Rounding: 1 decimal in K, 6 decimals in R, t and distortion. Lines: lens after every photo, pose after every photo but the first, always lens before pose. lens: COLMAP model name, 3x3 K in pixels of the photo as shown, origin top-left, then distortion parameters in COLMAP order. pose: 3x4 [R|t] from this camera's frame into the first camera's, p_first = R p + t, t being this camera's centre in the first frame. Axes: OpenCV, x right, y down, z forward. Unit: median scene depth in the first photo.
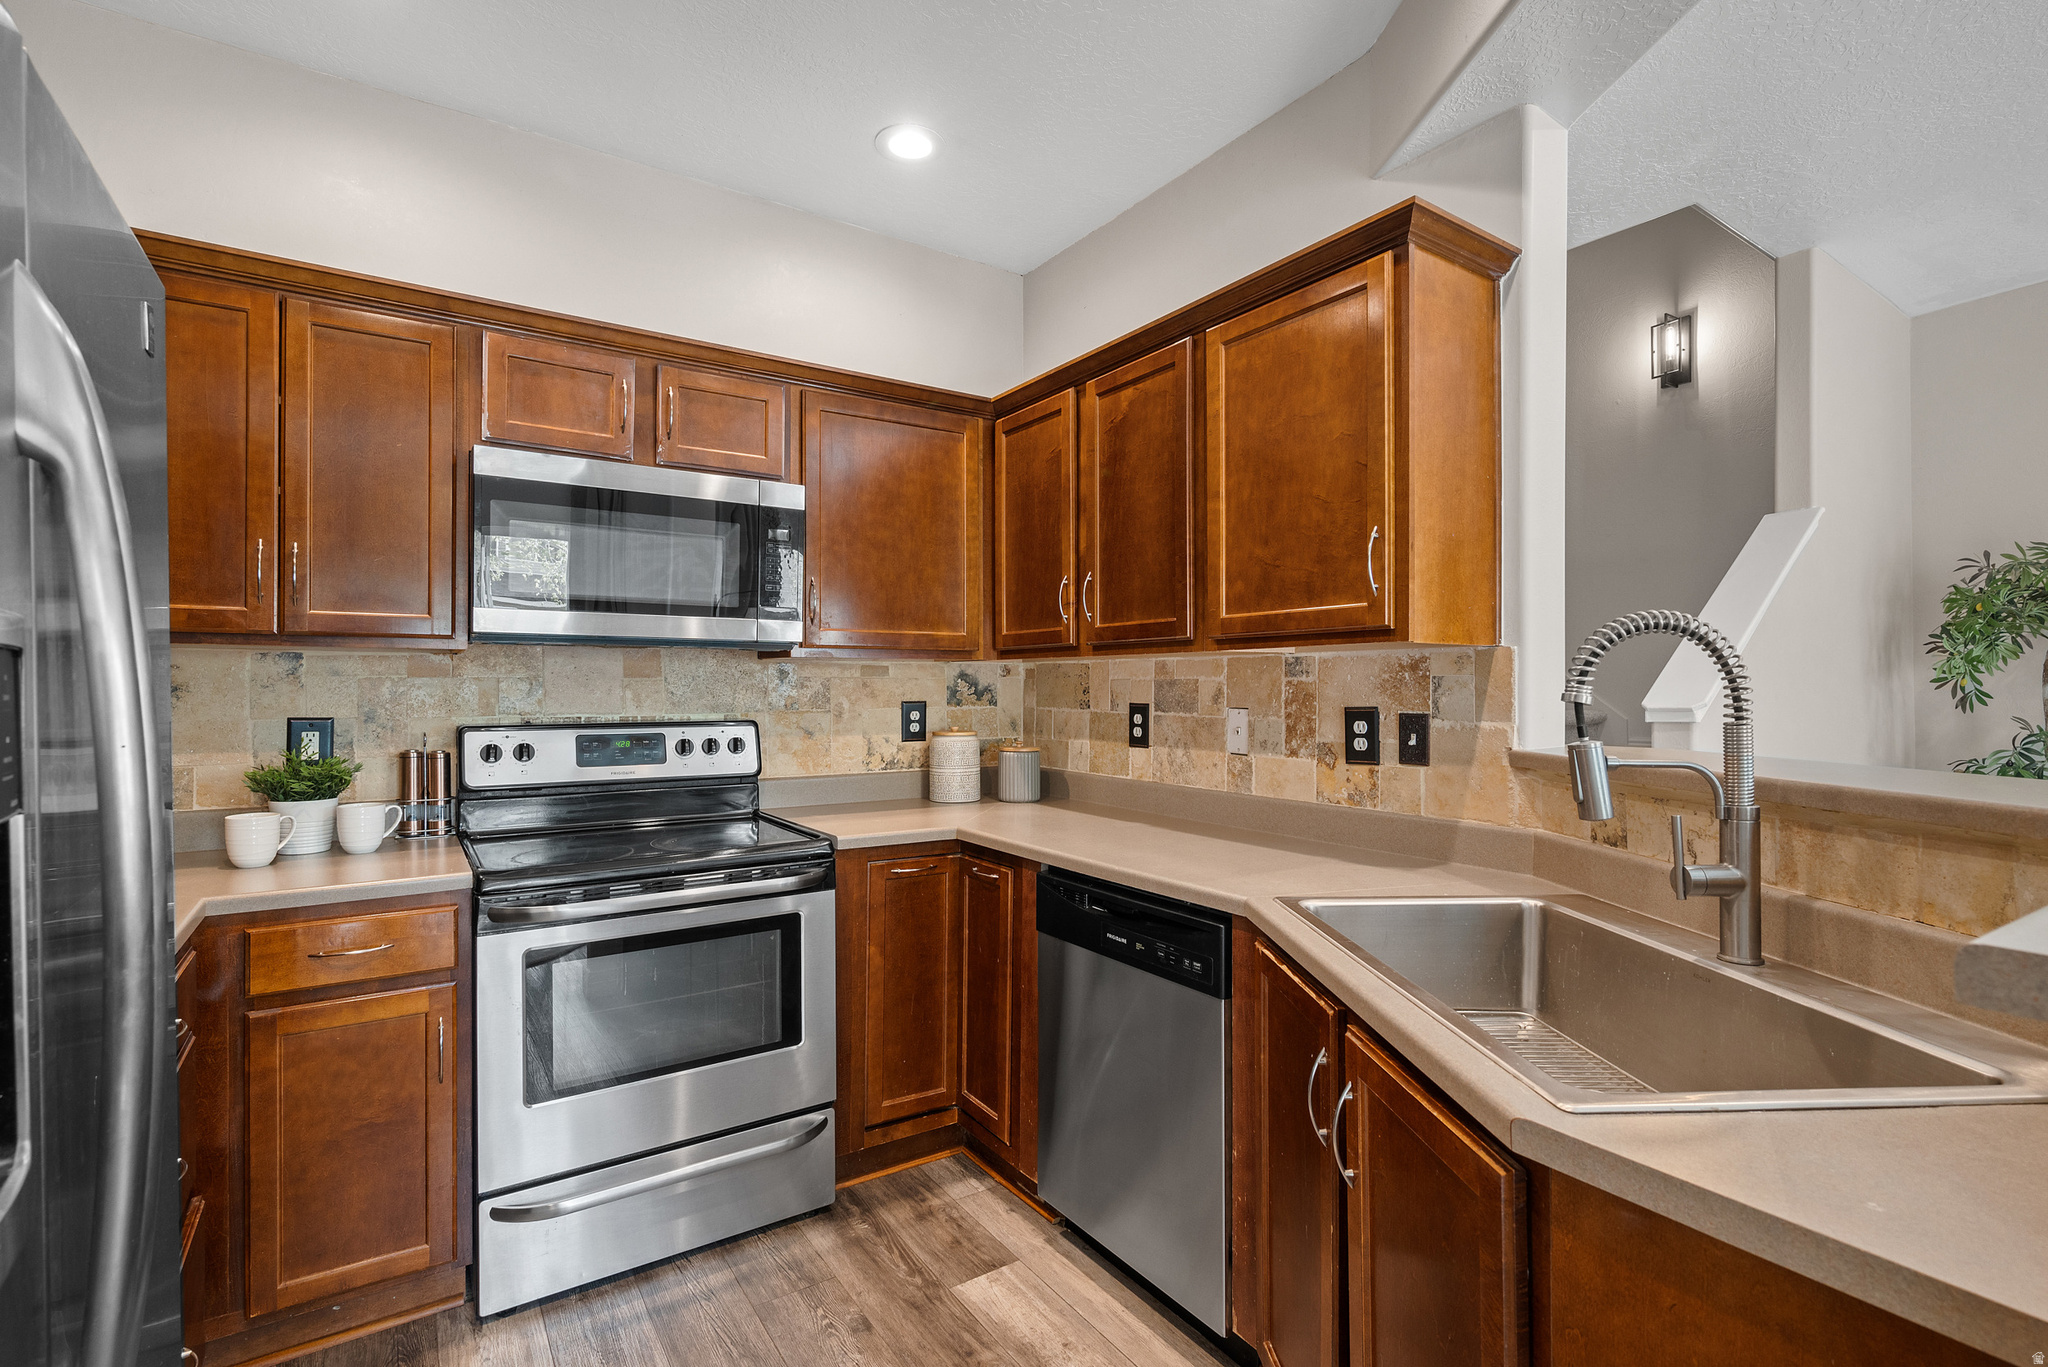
lens RADIAL K [[952.6, 0, 1024.4], [0, 952.6, 688.3], [0, 0, 1]] dist [0.000429, -0.000609]
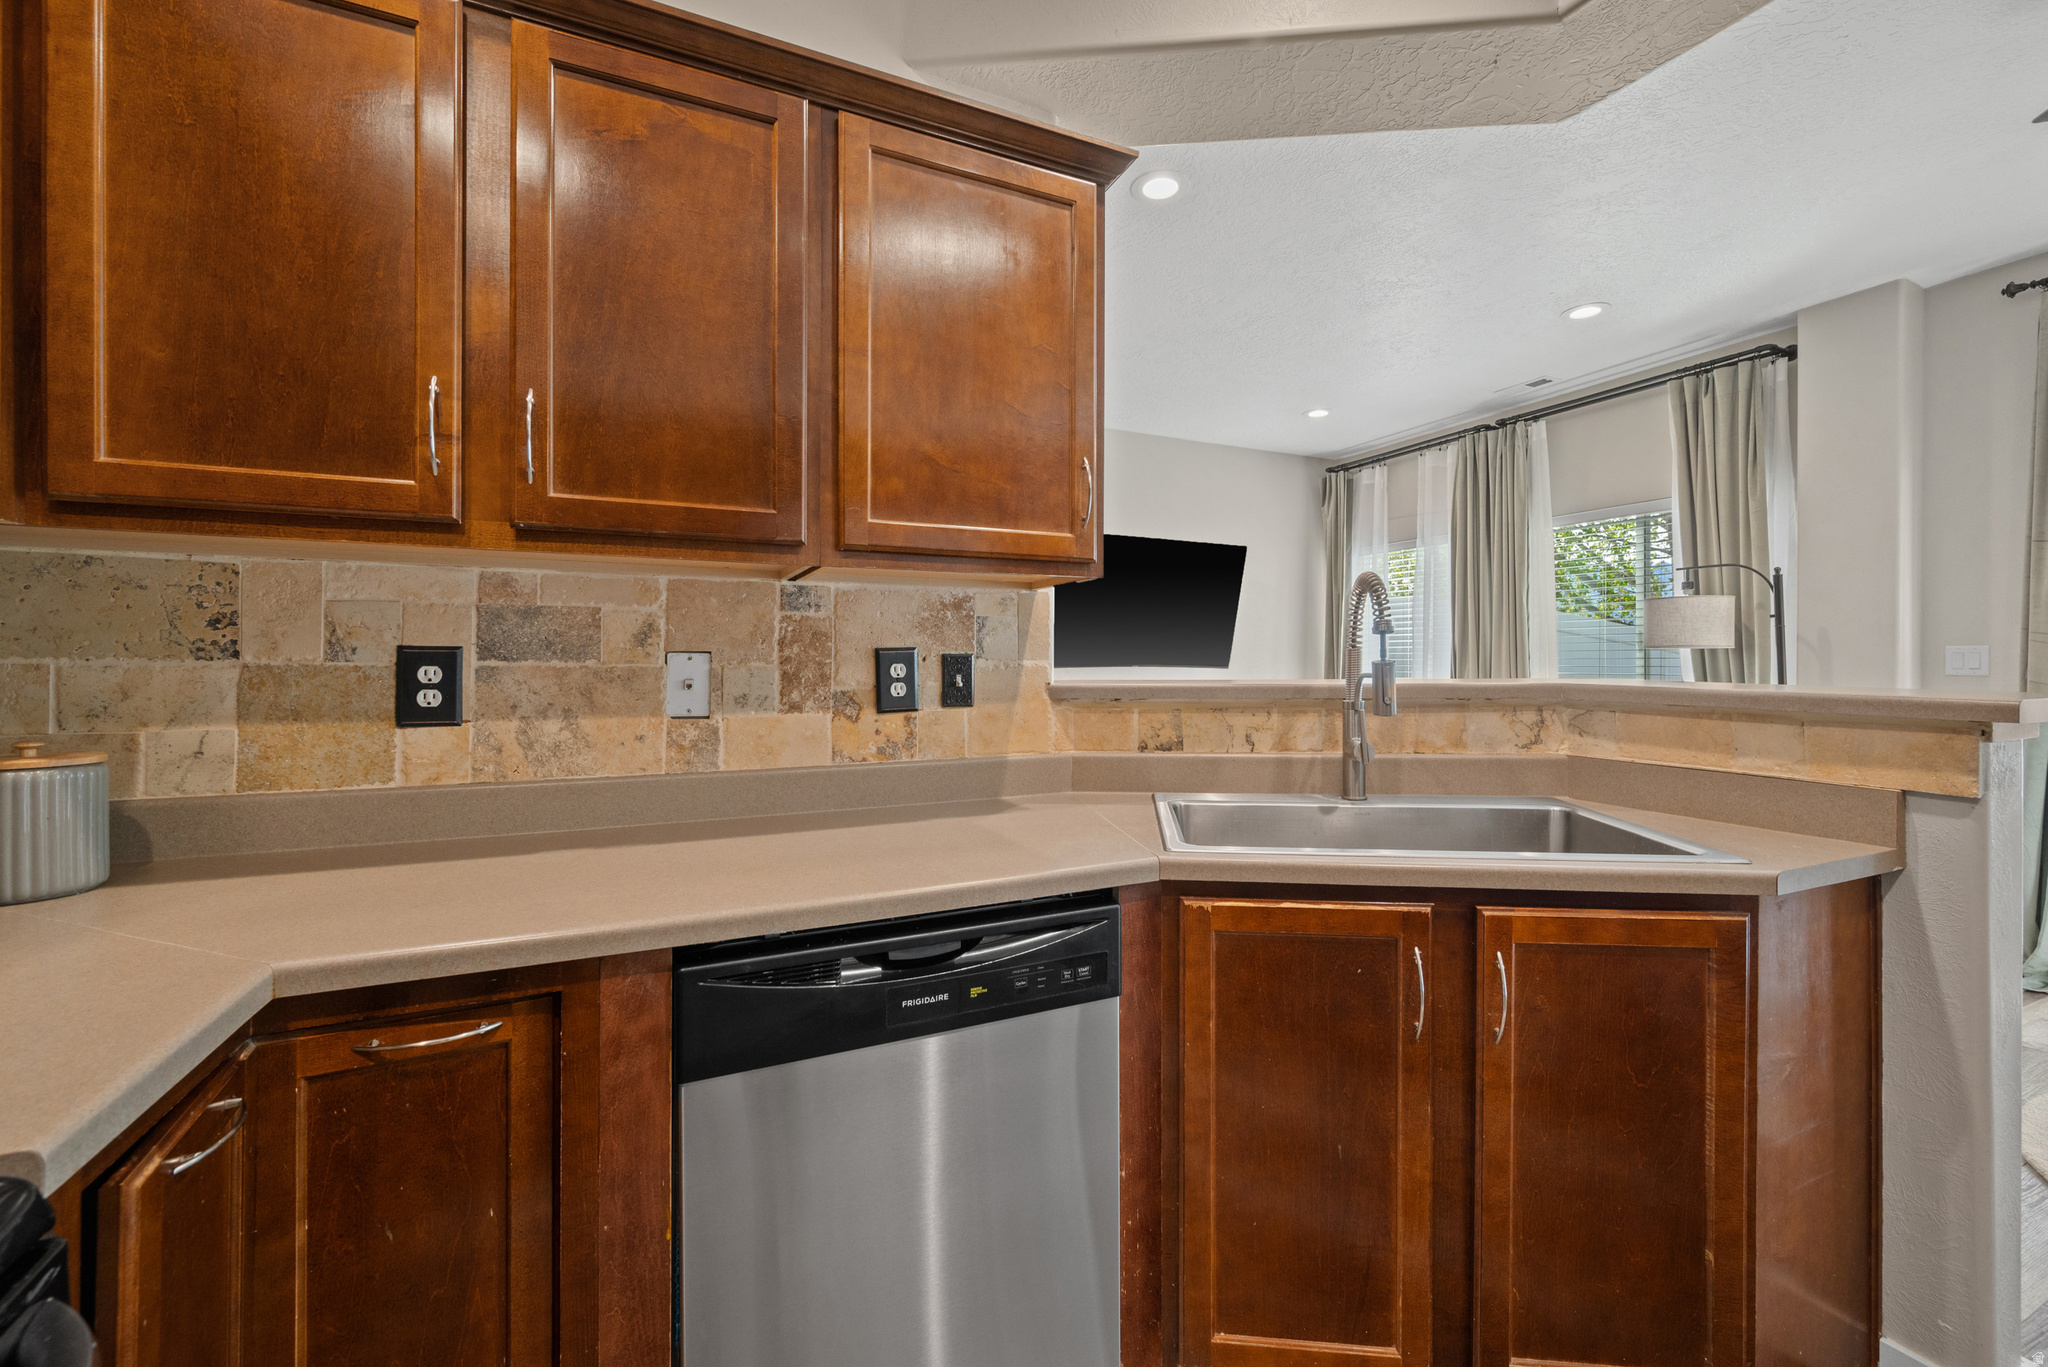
lens RADIAL K [[832.3, 0, 1016.5], [0, 832.3, 664.4], [0, 0, 1]] dist [-0.002180, -0.000530]
pose [[0.146789, -0.002505, 0.989165, -0.375726], [0.001450, 0.999996, 0.002318, 0.031535], [-0.989167, 0.001094, 0.146792, 0.728297]]
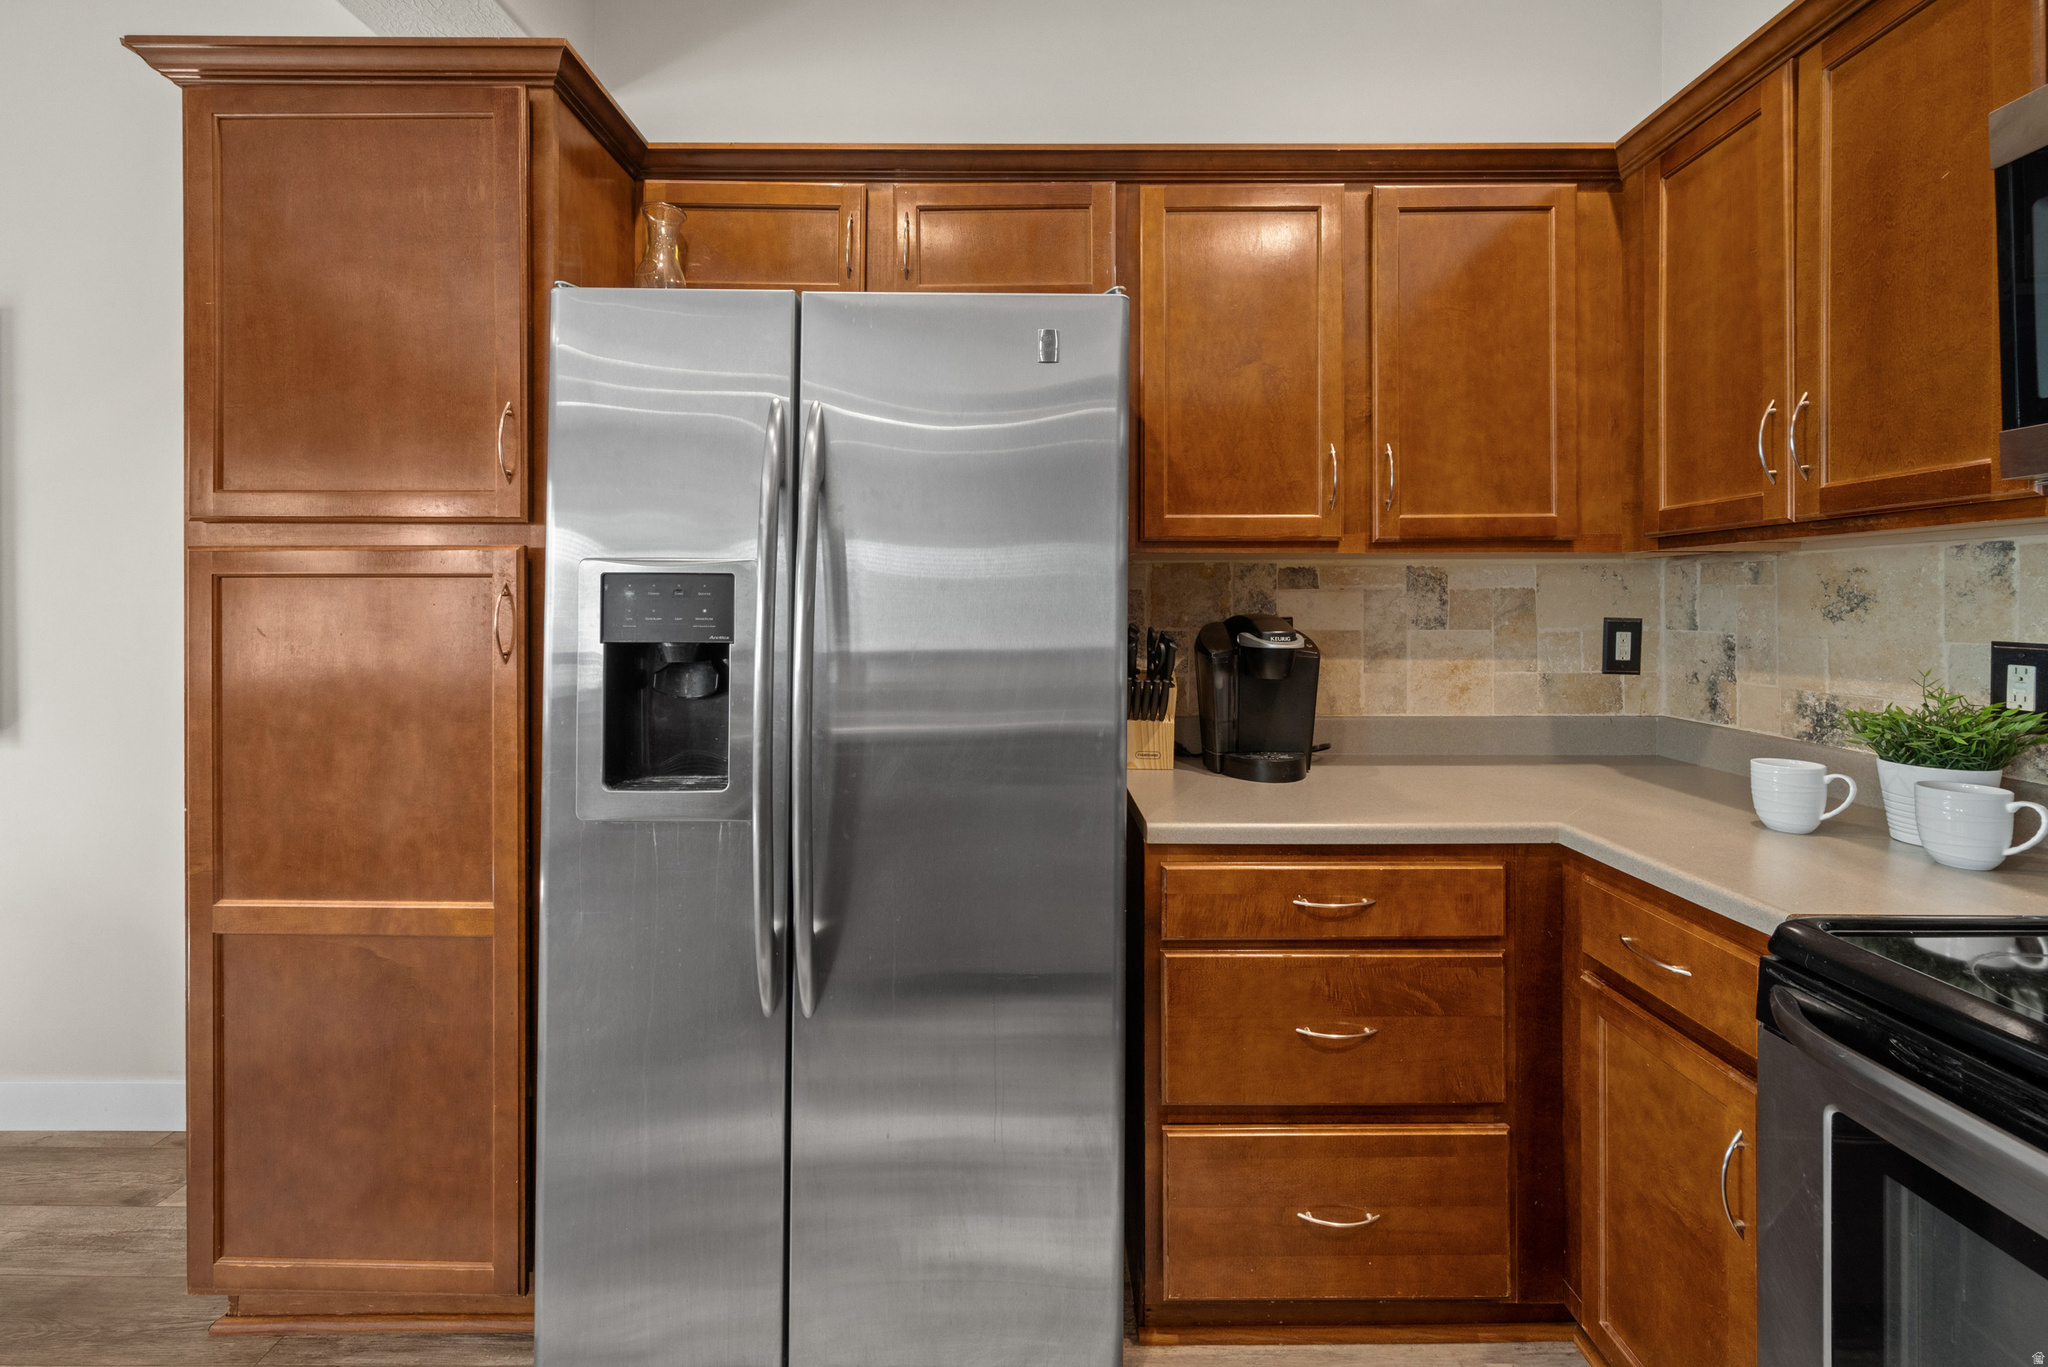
lens RADIAL K [[832.3, 0, 1022.4], [0, 832.3, 604.6], [0, 0, 1]] dist [-0.002180, -0.000530]
pose [[-0.557282, -0.003690, -0.830315, 0.069470], [-0.006963, 0.999976, 0.000229, 0.009726], [0.830294, 0.005909, -0.557294, 0.745505]]
